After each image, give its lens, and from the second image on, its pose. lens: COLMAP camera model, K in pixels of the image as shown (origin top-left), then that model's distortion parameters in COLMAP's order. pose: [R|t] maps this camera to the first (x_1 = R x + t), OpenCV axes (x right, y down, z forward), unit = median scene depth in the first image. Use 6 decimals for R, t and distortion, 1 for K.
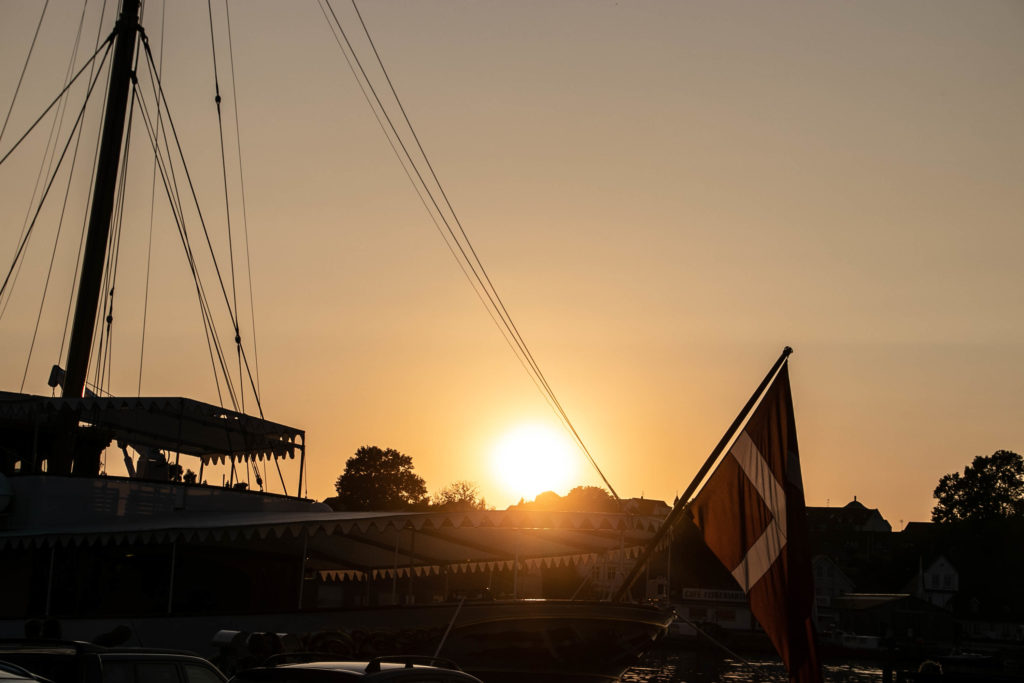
lens RADIAL K [[2679.0, 0, 511.3], [0, 2679.0, 377.2], [0, 0, 1]] dist [0.840783, 1.043642]
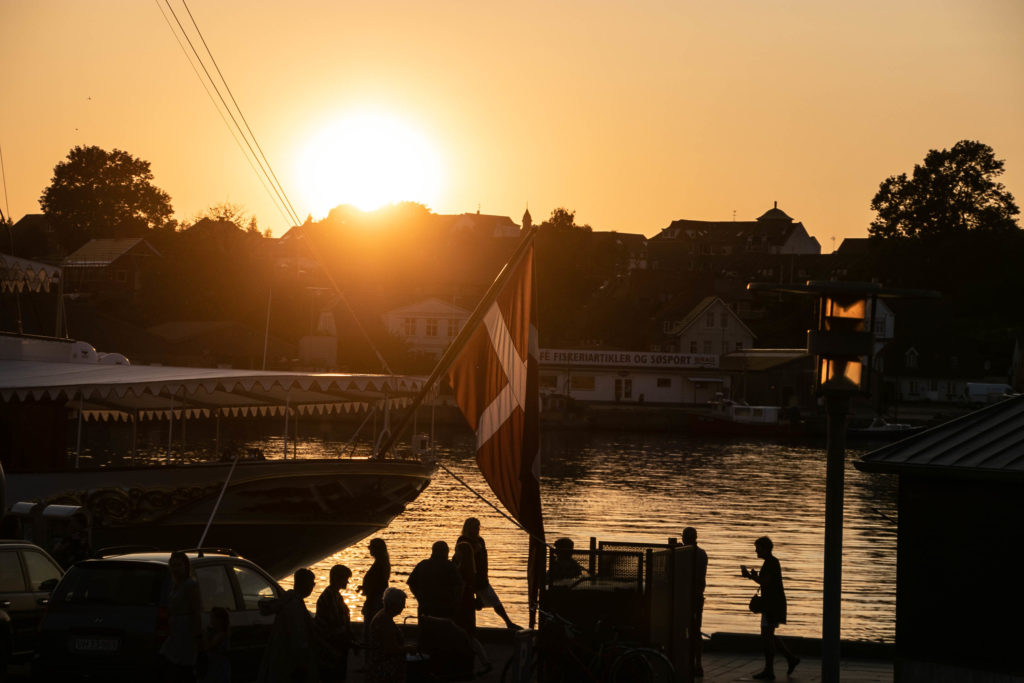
lens RADIAL K [[4041.9, 0, 513.5], [0, 4041.9, 370.9], [0, 0, 1]] dist [1.538498, 4.035888]
pose [[0.998554, -0.011265, 0.052562, 0.001046], [0.006402, 0.995758, 0.091784, -0.014251], [-0.053373, -0.091315, 0.994391, -0.086559]]
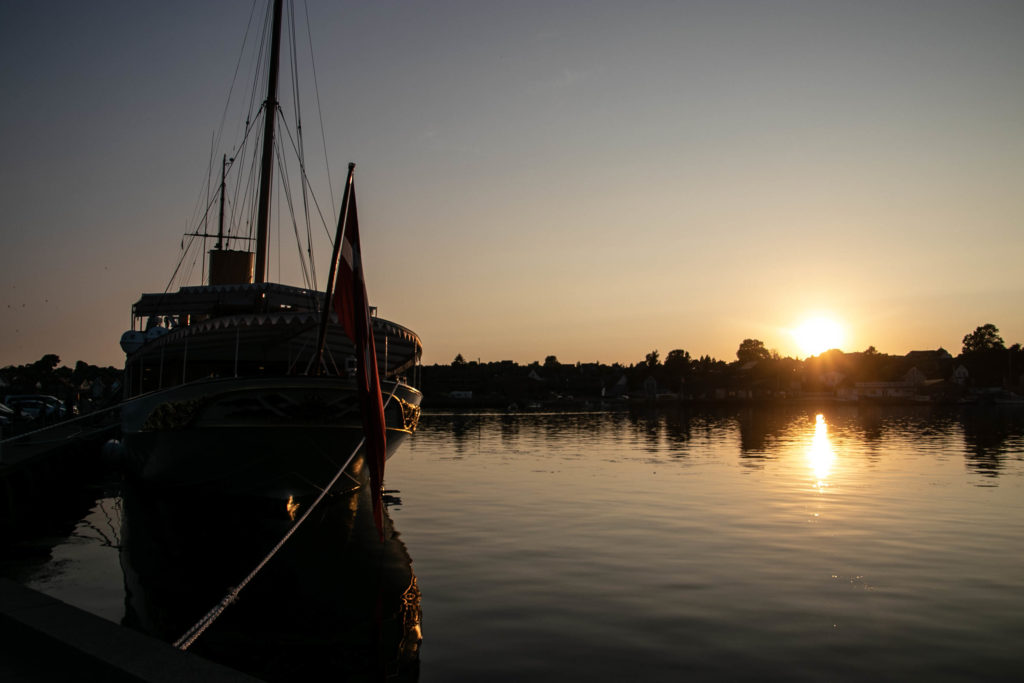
lens RADIAL K [[873.5, 0, 541.7], [0, 873.5, 342.4], [0, 0, 1]] dist [-0.101254, 0.001929]
pose [[0.941718, -0.066124, -0.329841, 0.042466], [0.071565, 0.997426, 0.004366, 0.010041], [0.328703, -0.027716, 0.944027, 0.082439]]
